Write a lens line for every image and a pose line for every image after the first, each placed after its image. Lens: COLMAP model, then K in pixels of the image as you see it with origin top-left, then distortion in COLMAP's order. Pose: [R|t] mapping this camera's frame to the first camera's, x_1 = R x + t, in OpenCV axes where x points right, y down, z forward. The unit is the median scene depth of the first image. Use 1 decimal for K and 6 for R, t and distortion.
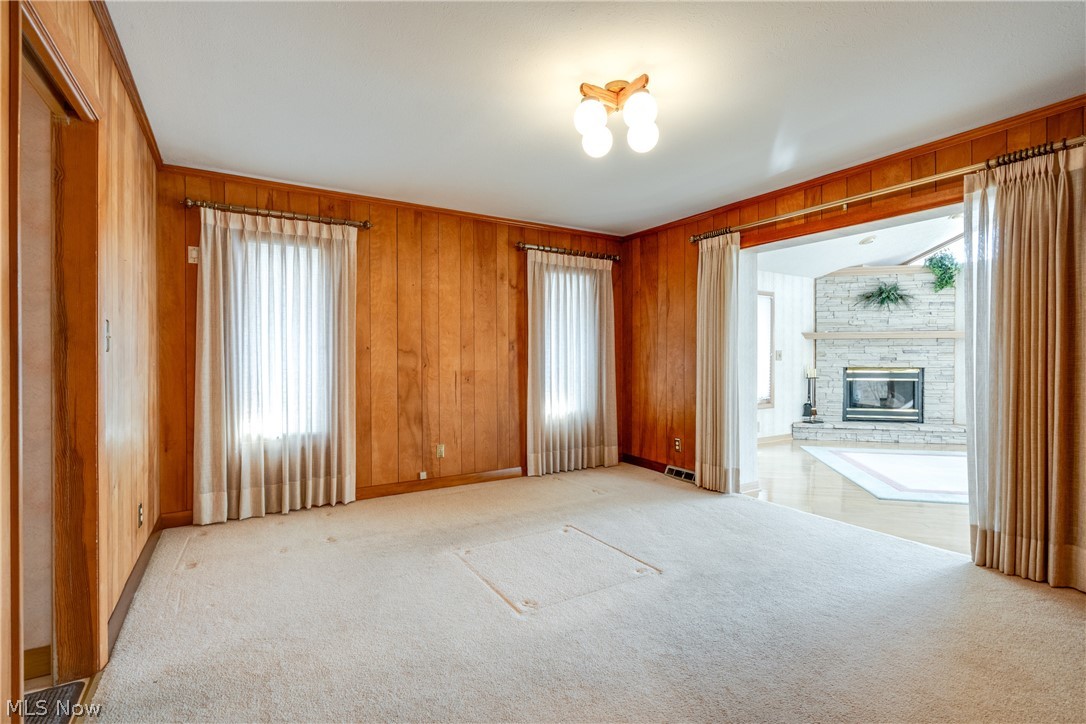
lens RADIAL K [[517.2, 0, 536.5], [0, 517.2, 357.1], [0, 0, 1]] dist [-0.008762, 0.001575]
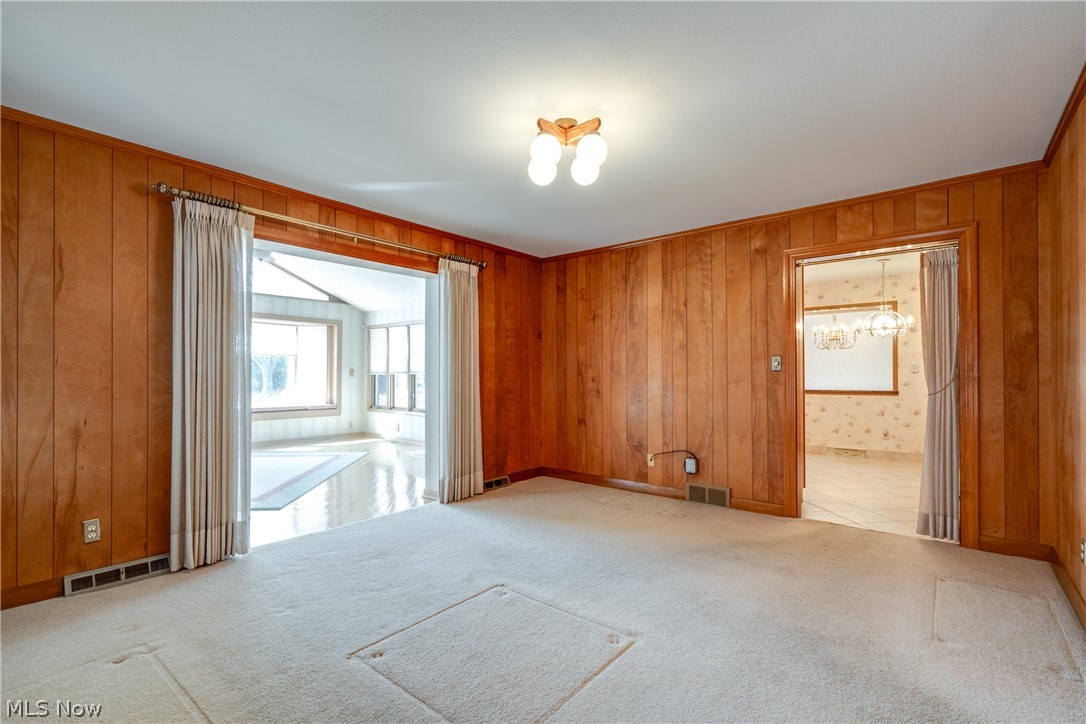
lens RADIAL K [[494.7, 0, 552.7], [0, 494.7, 373.0], [0, 0, 1]] dist [-0.002224, 0.000945]
pose [[-0.364327, 0.002652, 0.931267, -0.291624], [0.000684, 0.999996, -0.002580, 0.000211], [-0.931271, -0.000303, -0.364327, 0.517876]]
